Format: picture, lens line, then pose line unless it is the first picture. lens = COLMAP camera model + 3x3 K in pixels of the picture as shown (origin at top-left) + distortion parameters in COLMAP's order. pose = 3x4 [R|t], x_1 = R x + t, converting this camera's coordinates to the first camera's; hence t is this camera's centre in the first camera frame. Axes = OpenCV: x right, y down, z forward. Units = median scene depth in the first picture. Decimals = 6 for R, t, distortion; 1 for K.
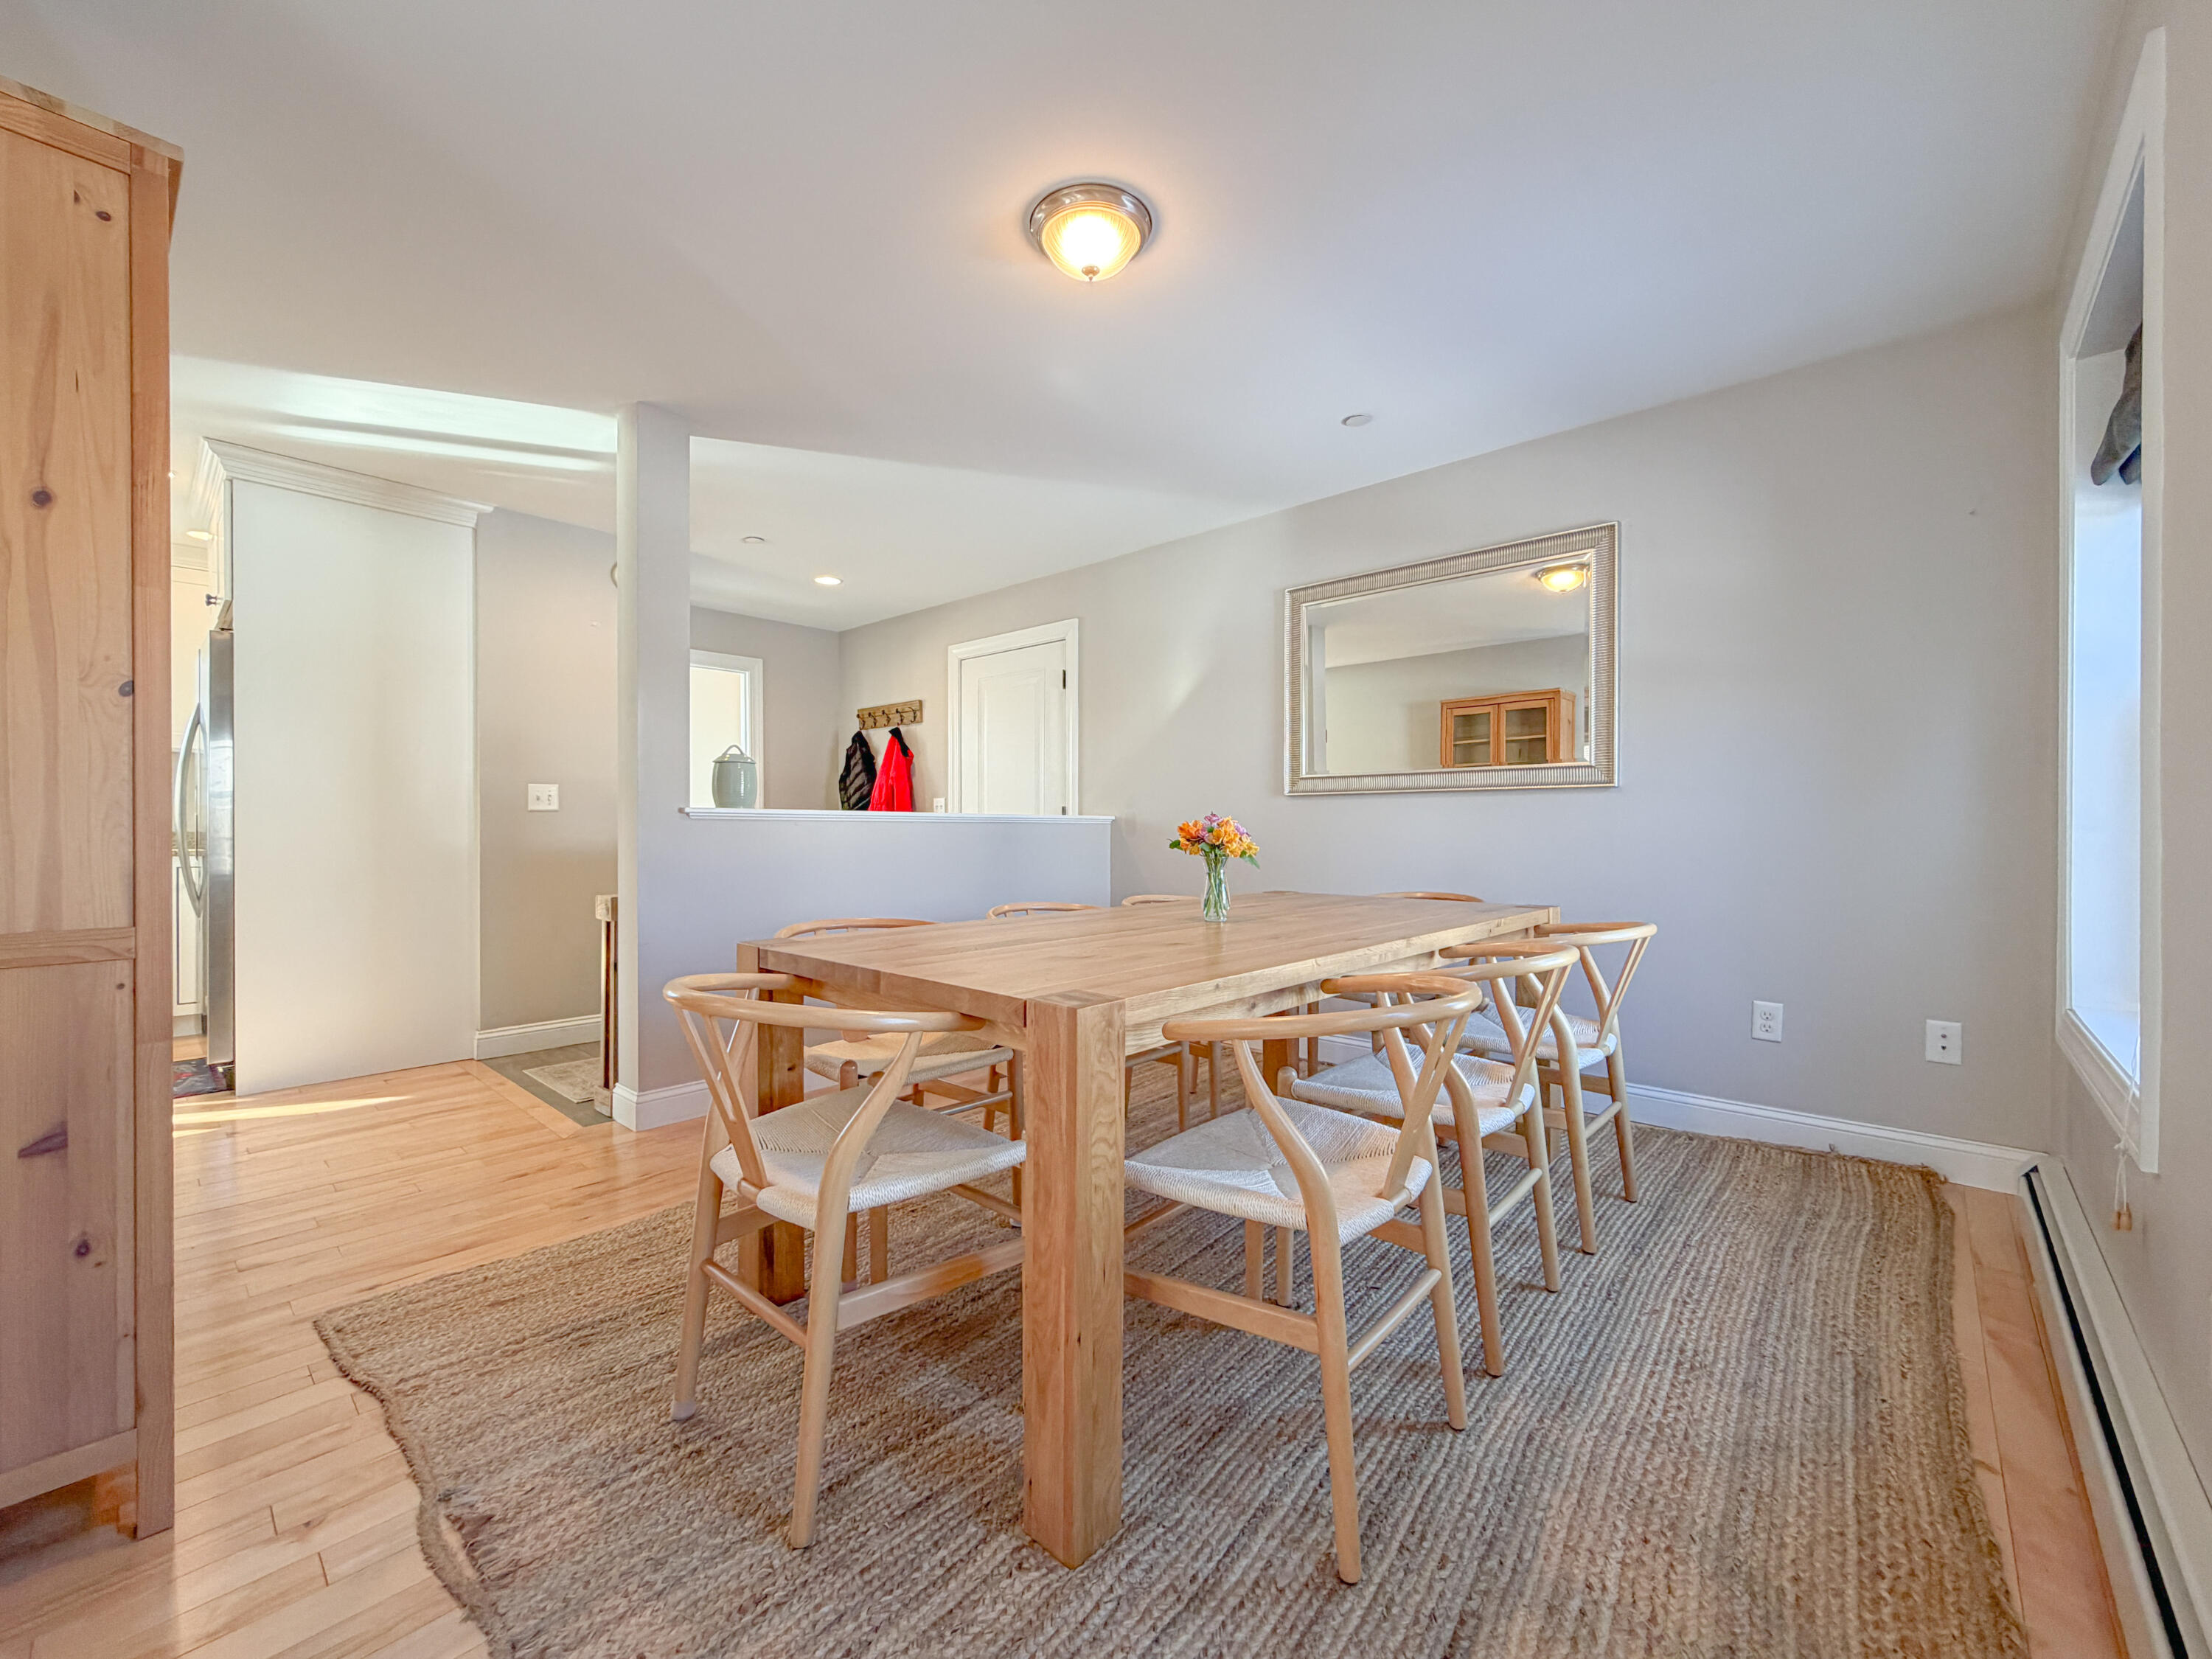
lens RADIAL K [[883.5, 0, 1096.6], [0, 883.5, 818.1], [0, 0, 1]] dist [-0.000112, 0.000269]
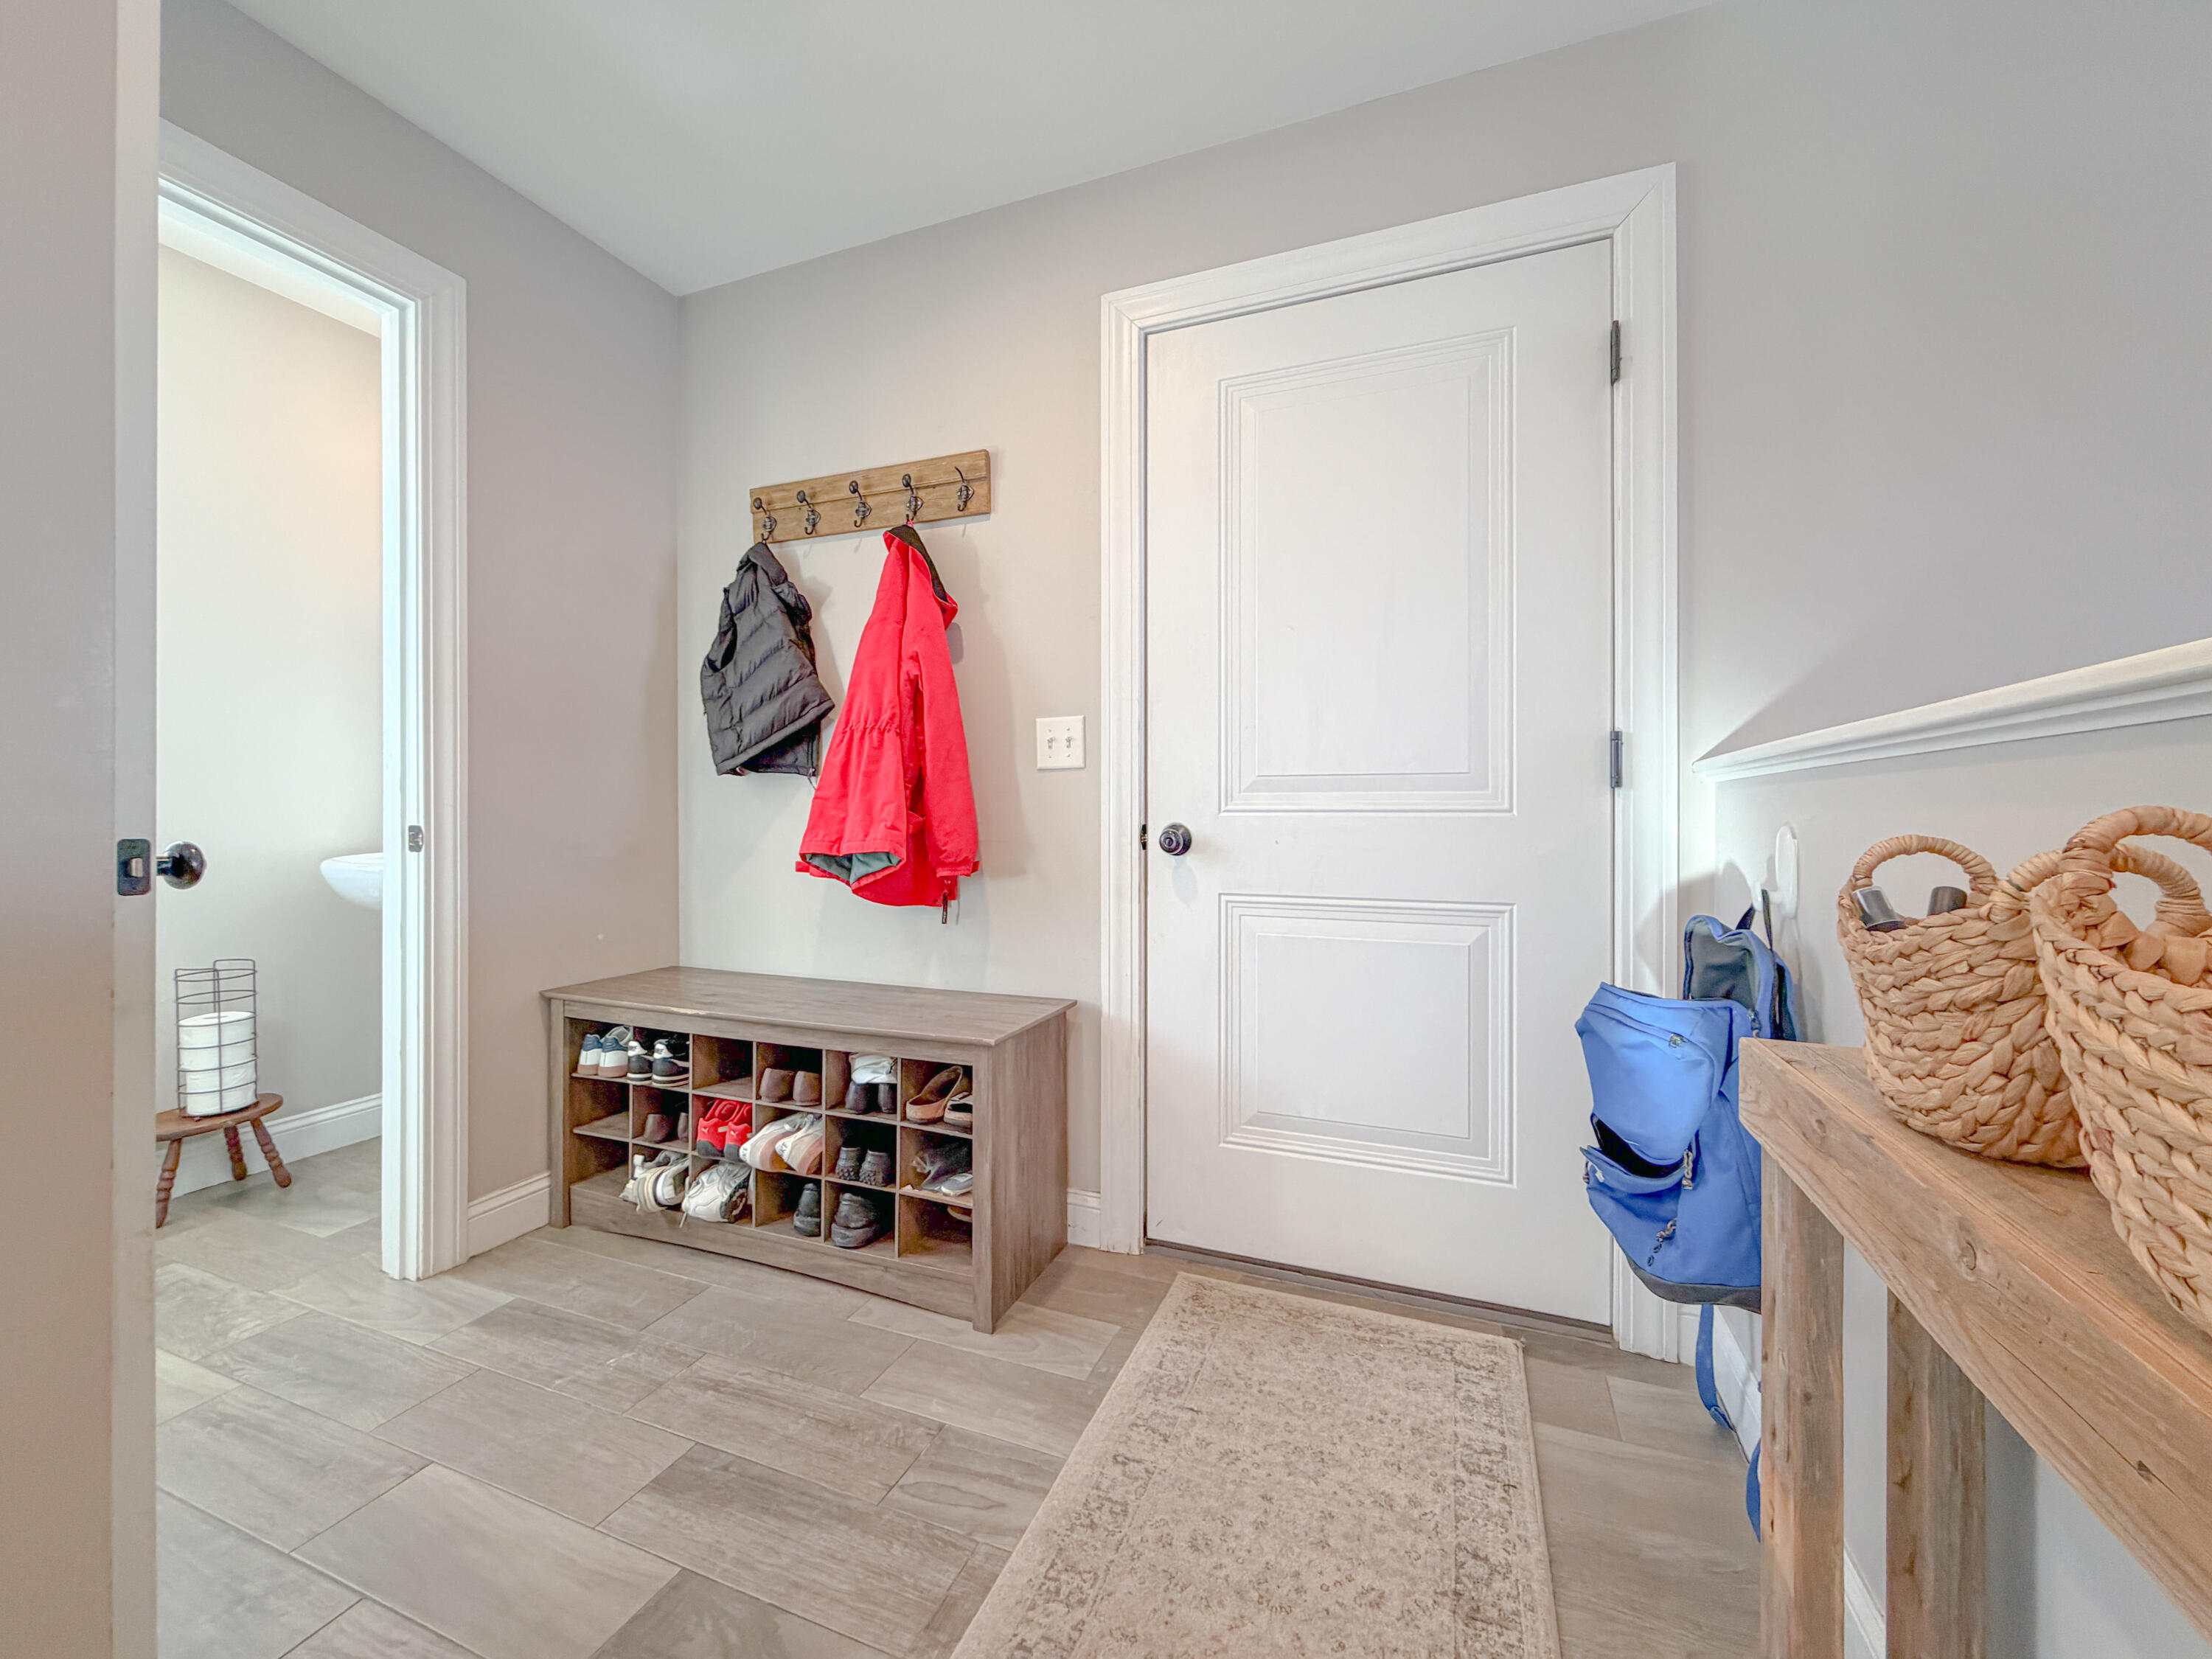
lens RADIAL K [[883.5, 0, 1096.6], [0, 883.5, 818.1], [0, 0, 1]] dist [-0.000112, 0.000269]
pose [[0.937124, 0.003818, 0.348975, -0.272761], [-0.007644, 0.999925, 0.009585, 0.013874], [-0.348912, -0.011650, 0.937083, 0.612095]]
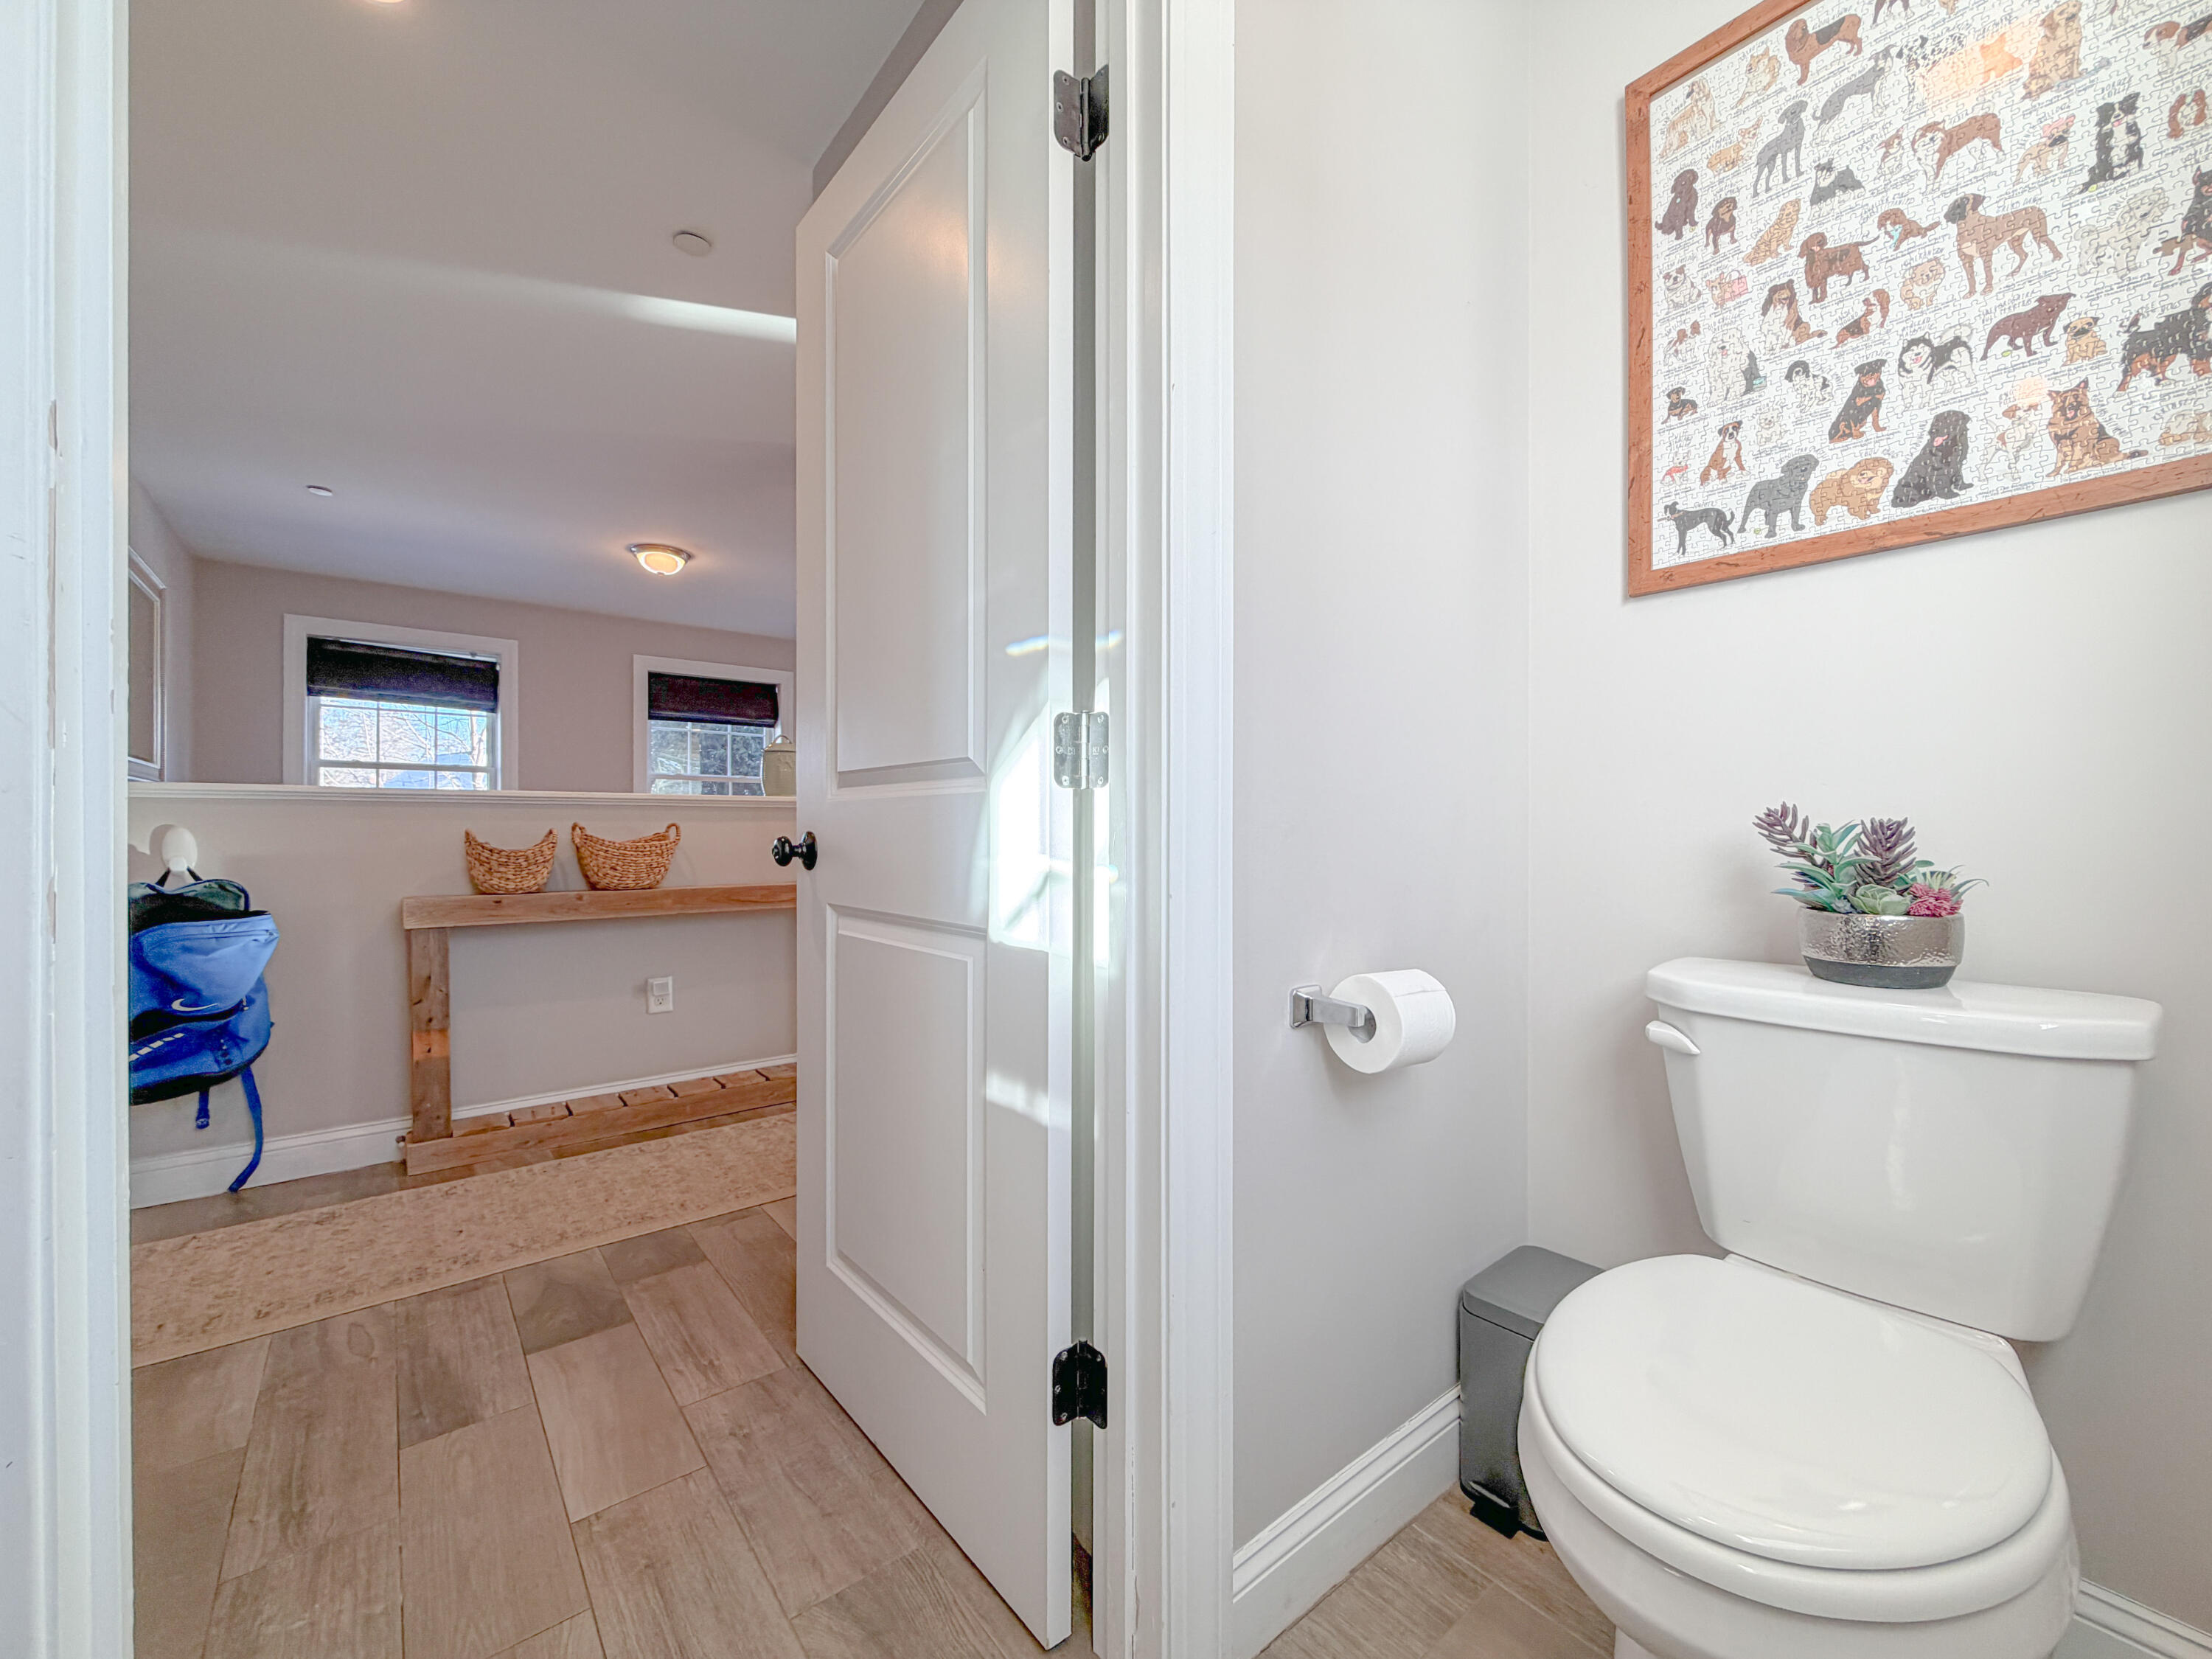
lens RADIAL K [[883.5, 0, 1096.6], [0, 883.5, 818.1], [0, 0, 1]] dist [-0.000112, 0.000269]
pose [[-0.988274, 0.002793, 0.152665, -0.505210], [-0.000455, 0.999774, -0.021234, 0.020626], [-0.152690, -0.021055, -0.988050, 1.067754]]
